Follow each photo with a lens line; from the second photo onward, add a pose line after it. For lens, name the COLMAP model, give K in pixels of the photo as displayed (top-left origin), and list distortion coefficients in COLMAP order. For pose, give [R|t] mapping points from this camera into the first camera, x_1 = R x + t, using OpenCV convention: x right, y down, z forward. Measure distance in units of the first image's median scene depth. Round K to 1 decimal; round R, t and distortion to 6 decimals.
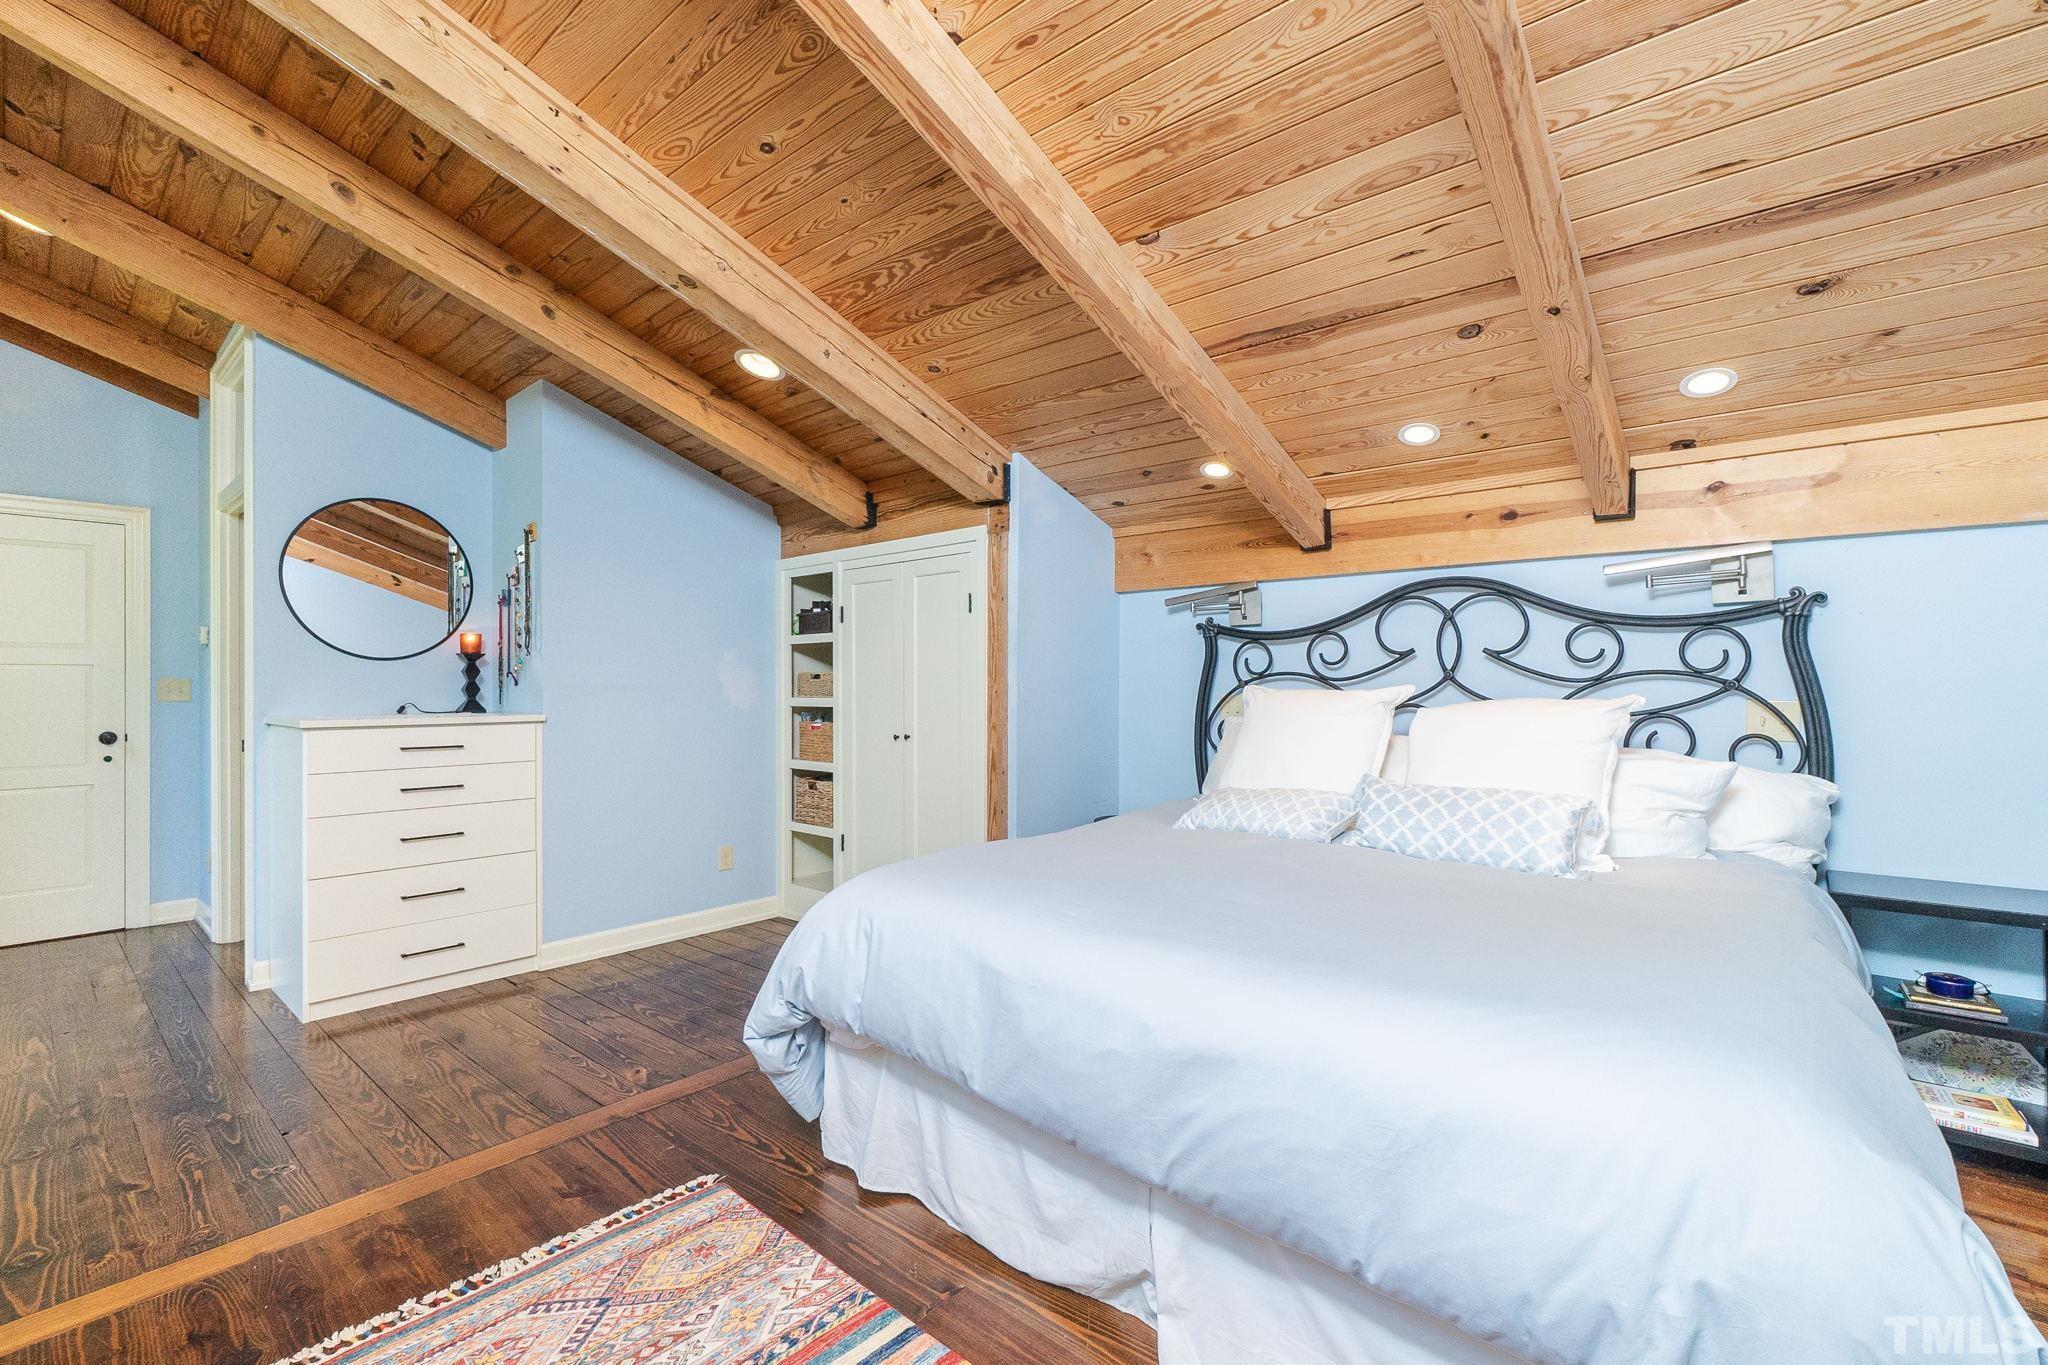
lens RADIAL K [[897.2, 0, 1043.5], [0, 897.2, 687.1], [0, 0, 1]] dist [-0.002282, 0.000427]
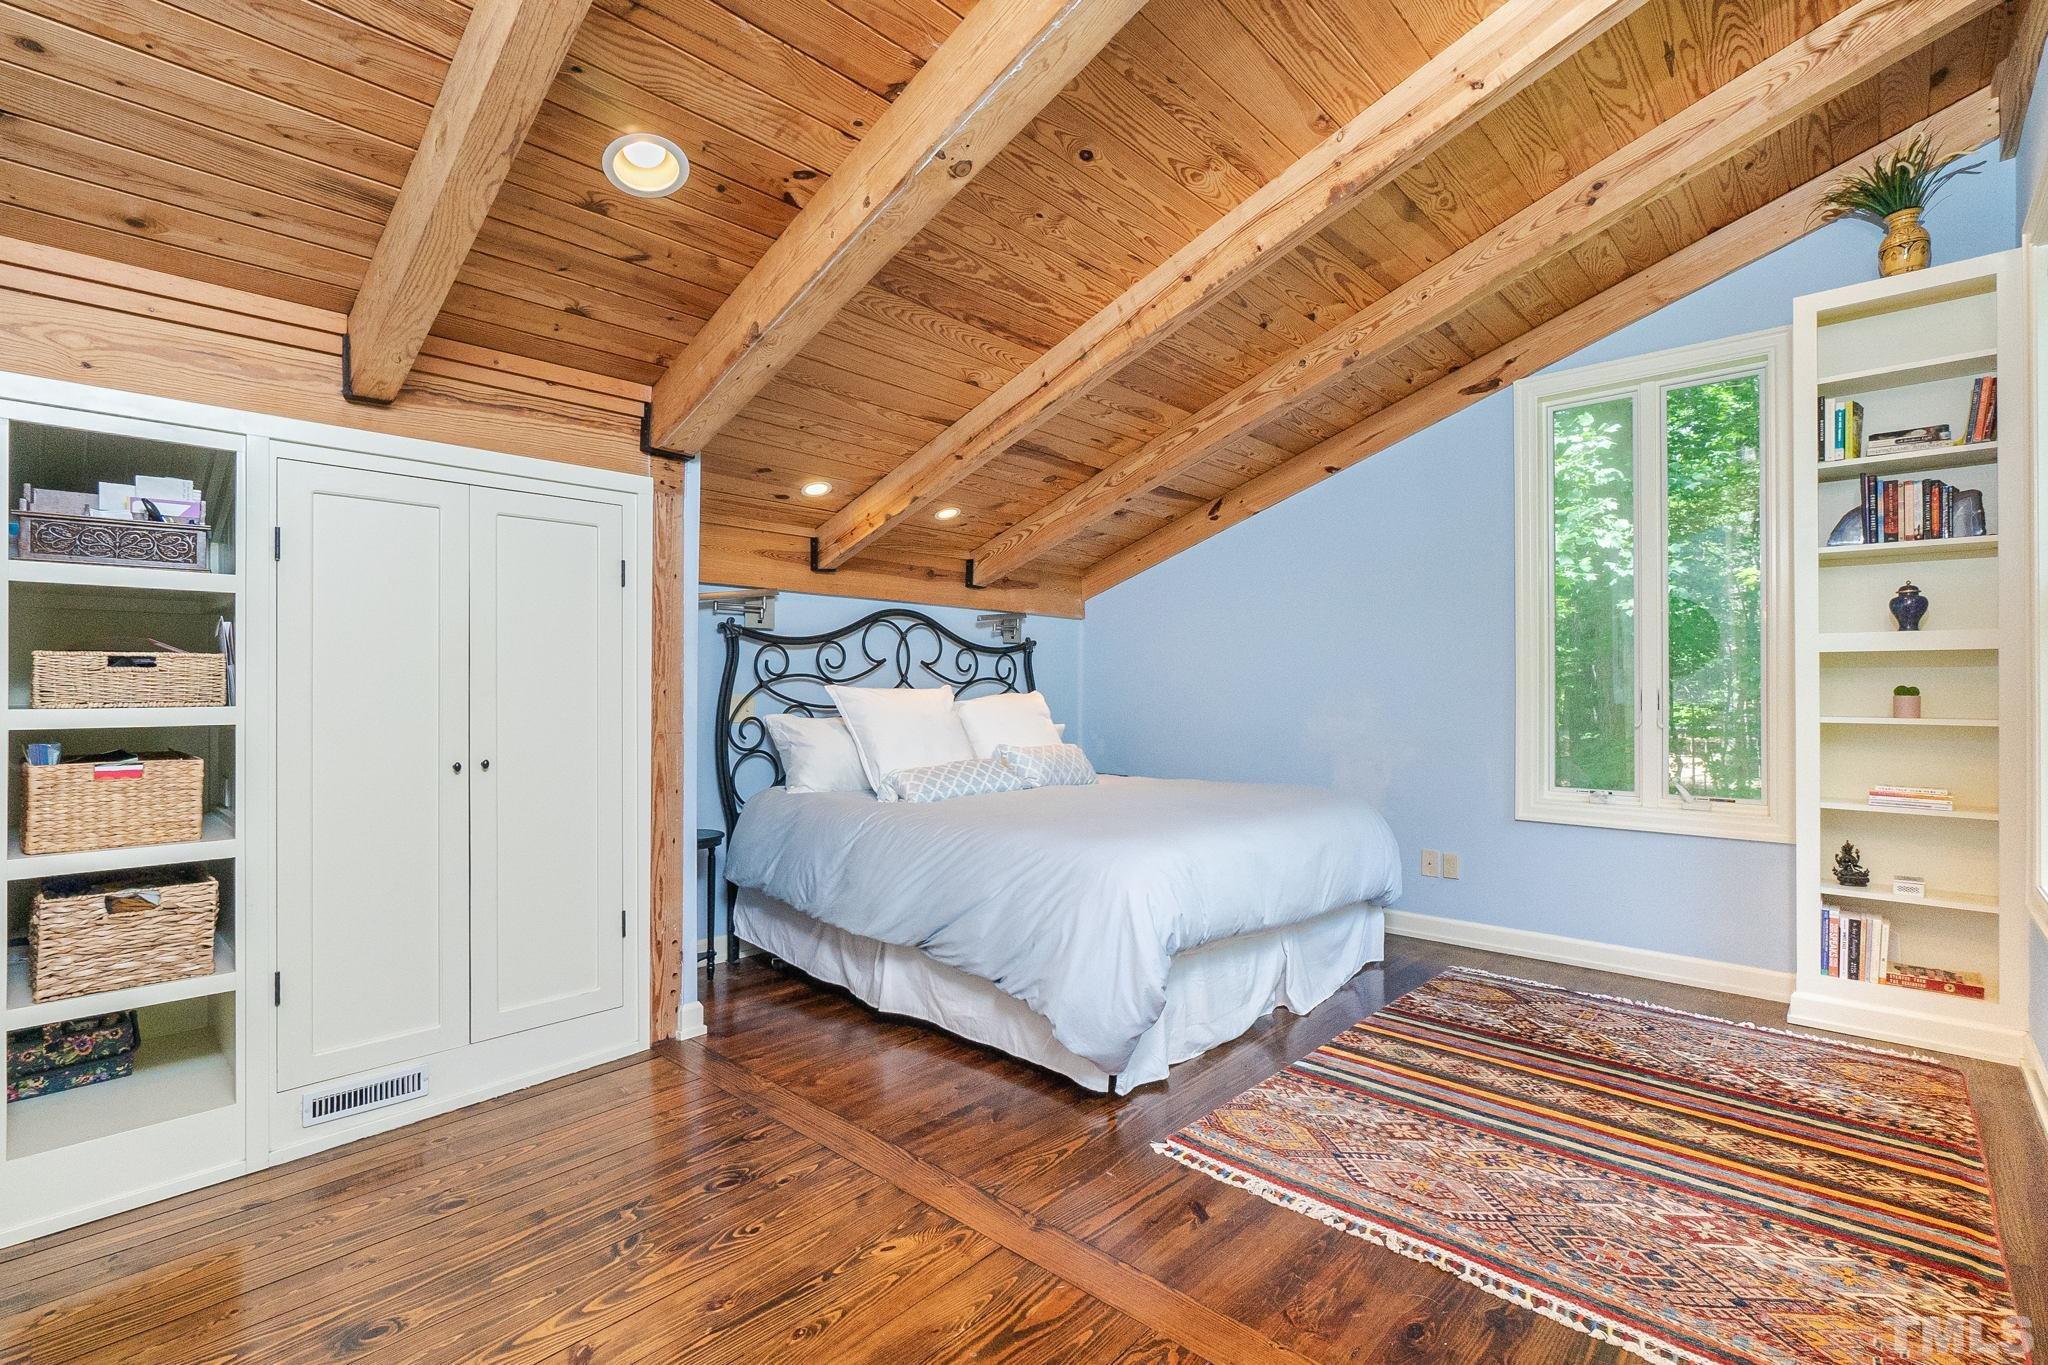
lens RADIAL K [[897.2, 0, 1044.2], [0, 897.2, 681.7], [0, 0, 1]] dist [-0.002282, 0.000427]
pose [[0.041732, 0.008009, 0.999097, -0.893158], [0.002695, 0.999963, -0.008128, 0.003730], [-0.999125, 0.003031, 0.041709, 0.674192]]
